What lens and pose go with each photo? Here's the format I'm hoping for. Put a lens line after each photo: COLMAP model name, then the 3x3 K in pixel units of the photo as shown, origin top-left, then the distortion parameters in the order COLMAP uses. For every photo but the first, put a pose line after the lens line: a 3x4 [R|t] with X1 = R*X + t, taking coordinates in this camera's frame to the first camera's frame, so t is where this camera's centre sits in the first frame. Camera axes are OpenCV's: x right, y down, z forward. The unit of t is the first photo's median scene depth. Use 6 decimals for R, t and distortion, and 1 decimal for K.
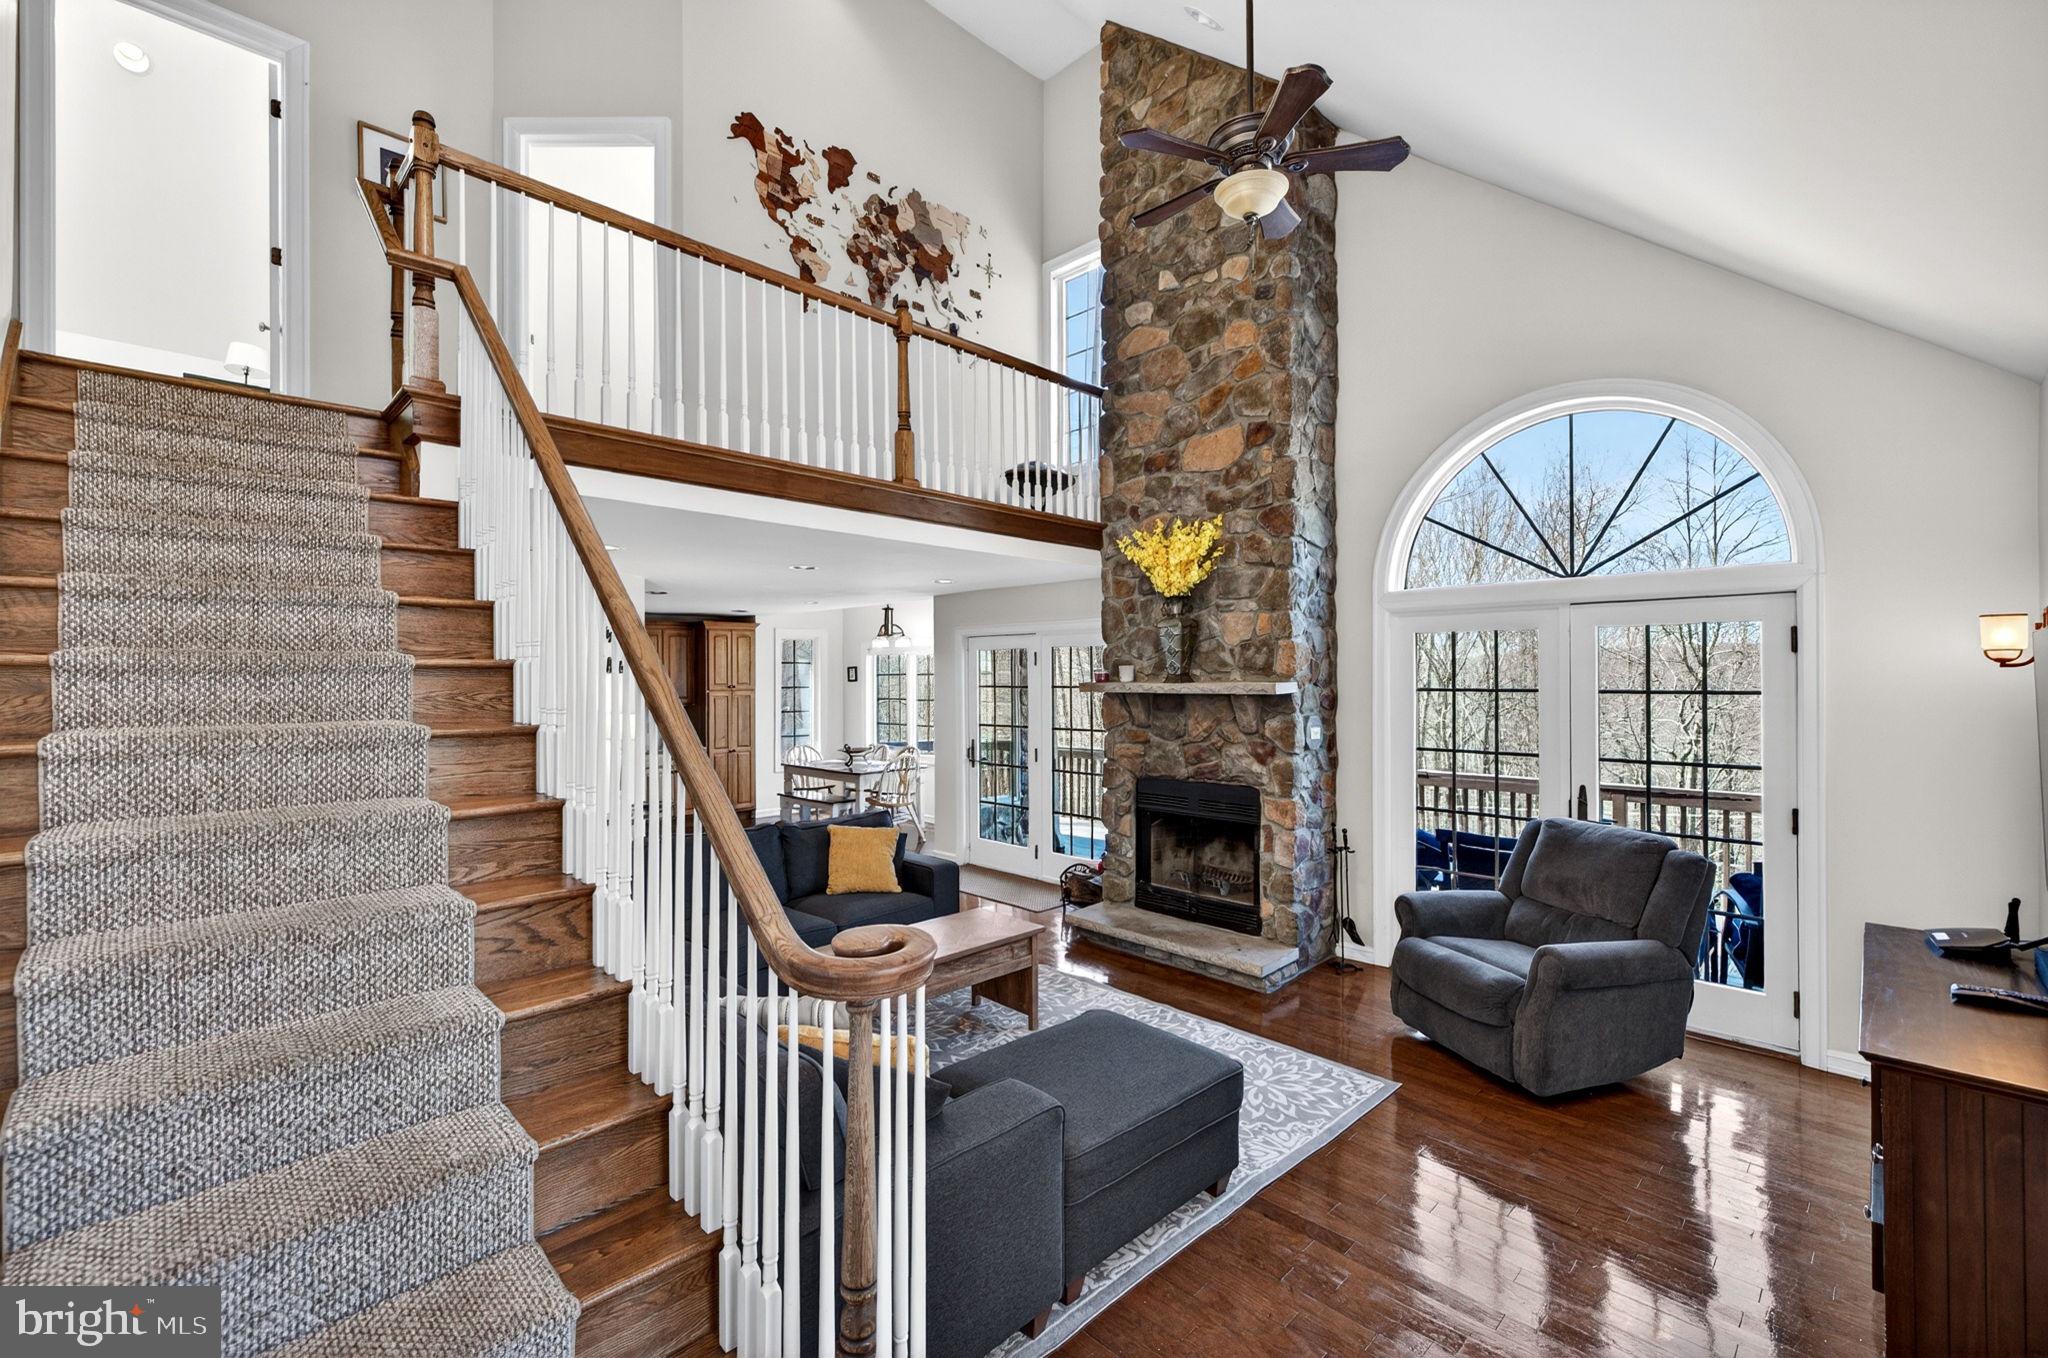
lens RADIAL K [[870.1, 0, 1026.2], [0, 870.1, 677.5], [0, 0, 1]] dist [0.002414, 0.000201]
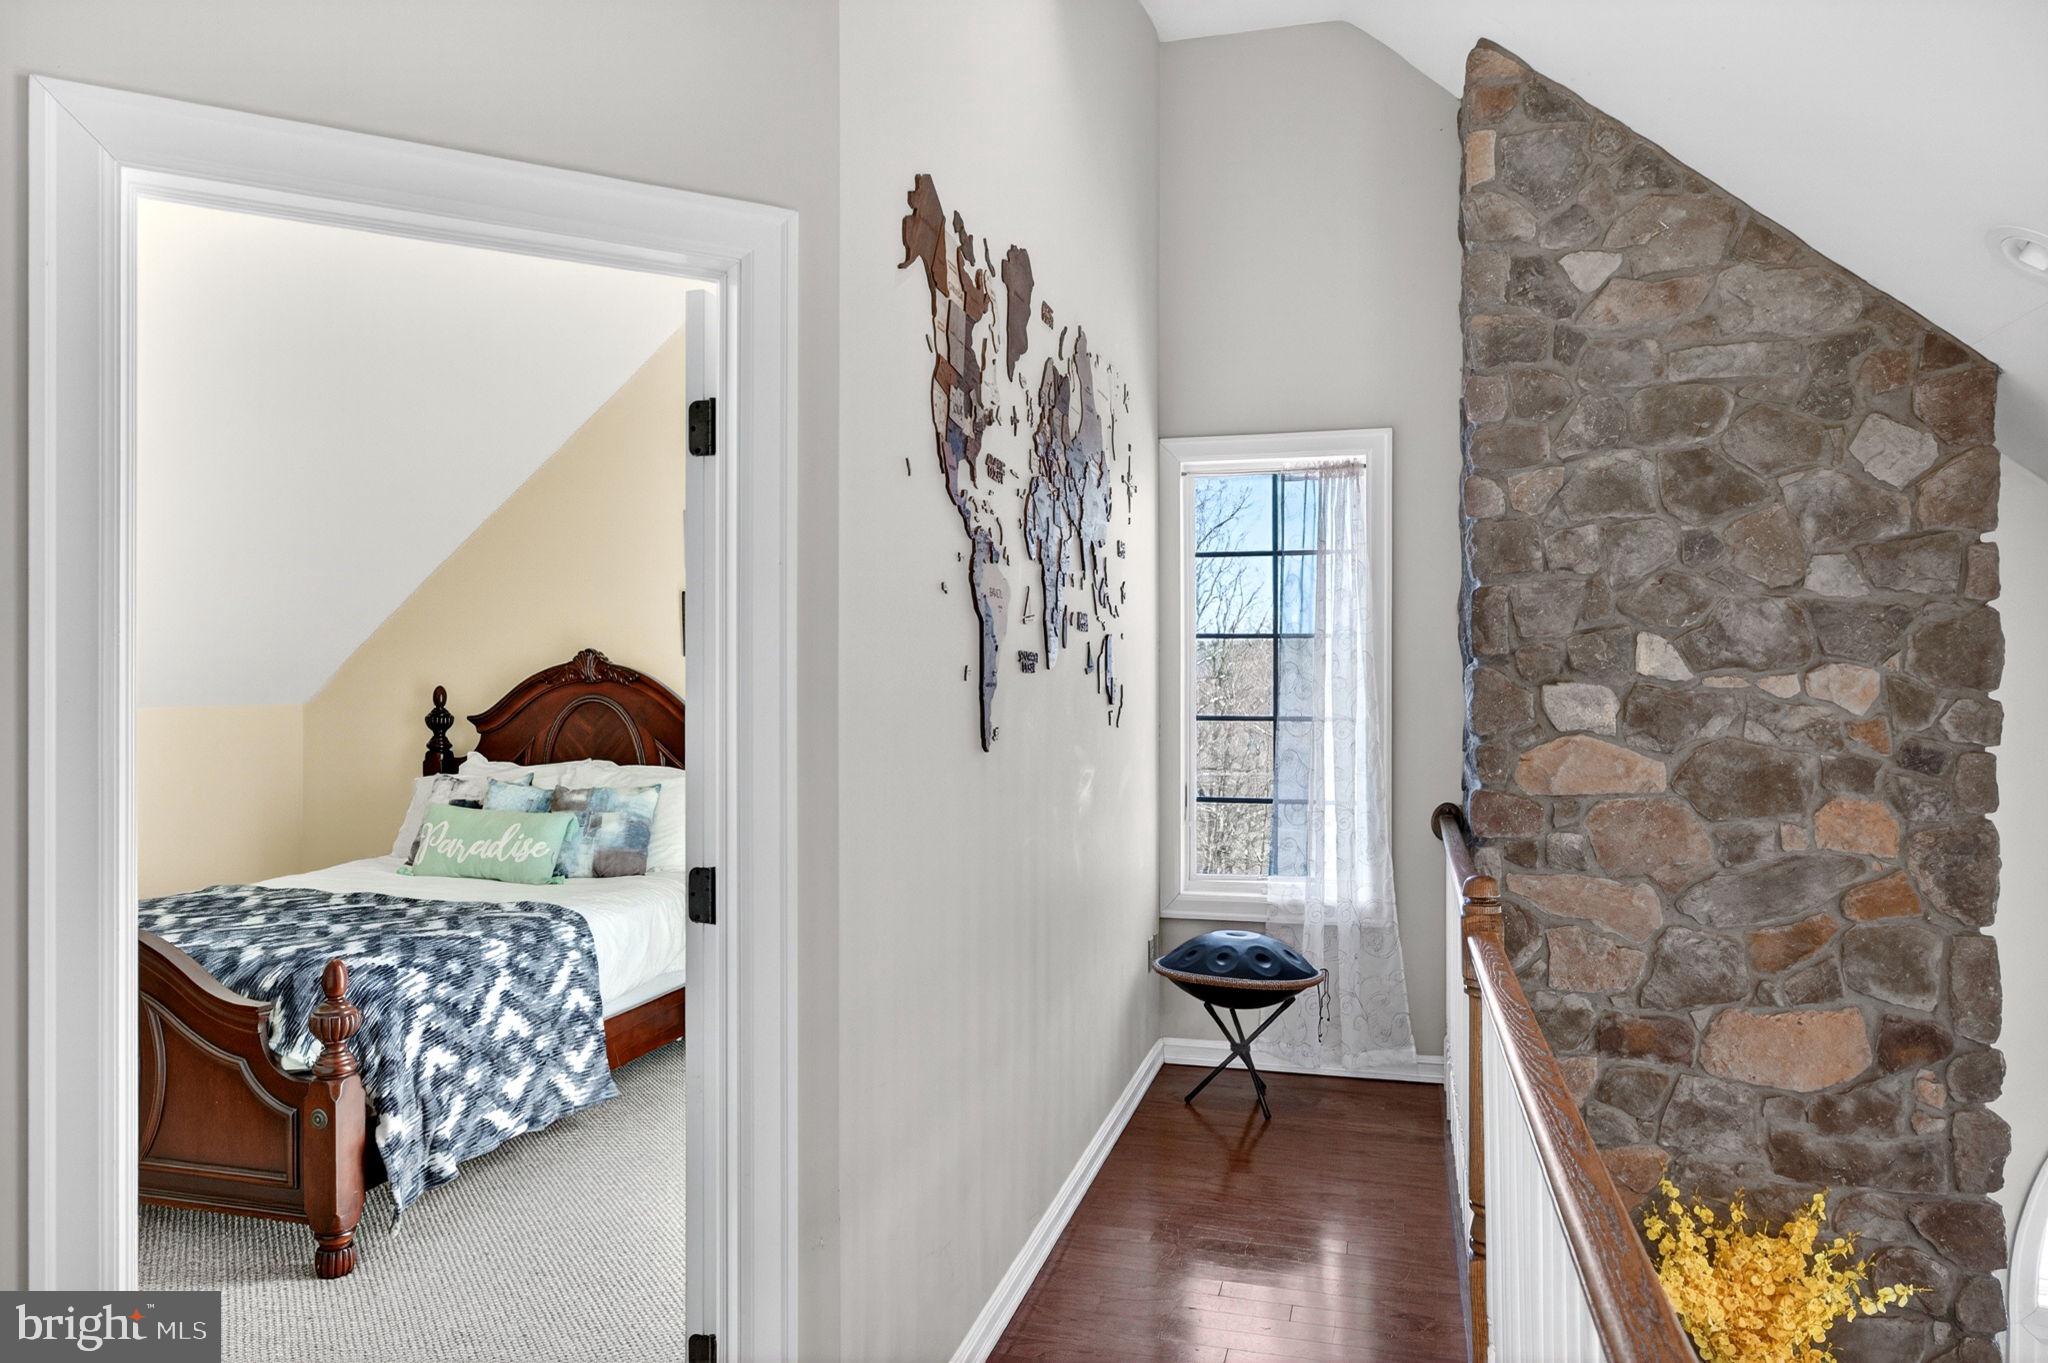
lens RADIAL K [[1314.7, 0, 1018.9], [0, 1314.7, 682.0], [0, 0, 1]] dist [0.003474, 0.000019]
pose [[0.874733, -0.000602, 0.484606, -0.504400], [-0.001040, 0.999995, 0.003119, -0.459916], [-0.484605, -0.003232, 0.874727, 0.562860]]
